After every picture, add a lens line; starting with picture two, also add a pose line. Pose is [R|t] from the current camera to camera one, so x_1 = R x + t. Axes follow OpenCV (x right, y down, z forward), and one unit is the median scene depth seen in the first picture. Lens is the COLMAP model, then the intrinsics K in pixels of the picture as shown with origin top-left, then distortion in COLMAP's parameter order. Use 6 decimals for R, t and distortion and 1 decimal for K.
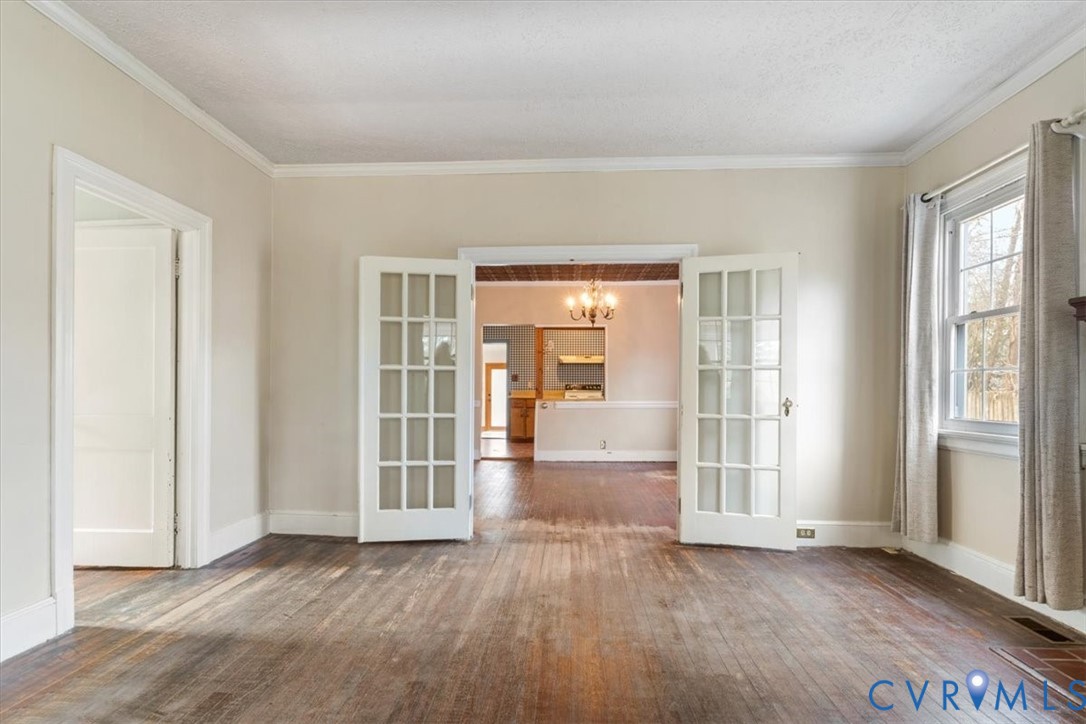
lens RADIAL K [[542.9, 0, 535.4], [0, 542.9, 388.3], [0, 0, 1]] dist [0.001011, -0.000491]
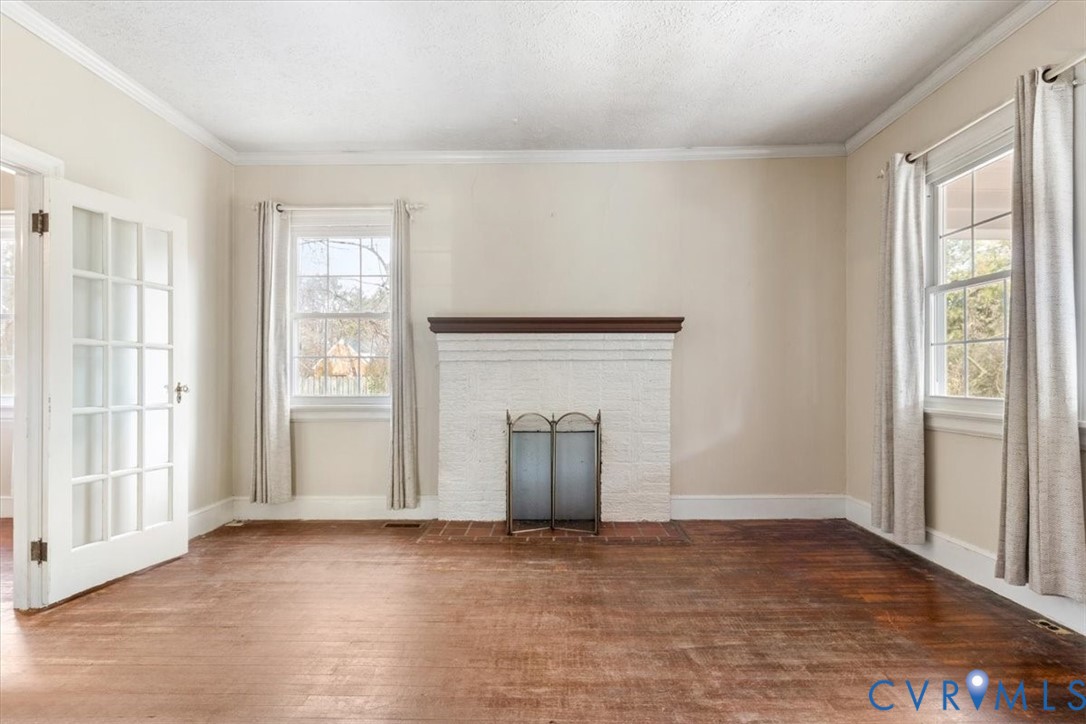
lens RADIAL K [[542.9, 0, 539.0], [0, 542.9, 370.6], [0, 0, 1]] dist [0.001011, -0.000491]
pose [[-0.042172, 0.002086, 0.999108, -0.430216], [-0.000343, 0.999998, -0.002102, 0.000955], [-0.999110, -0.000432, -0.042171, 0.450813]]
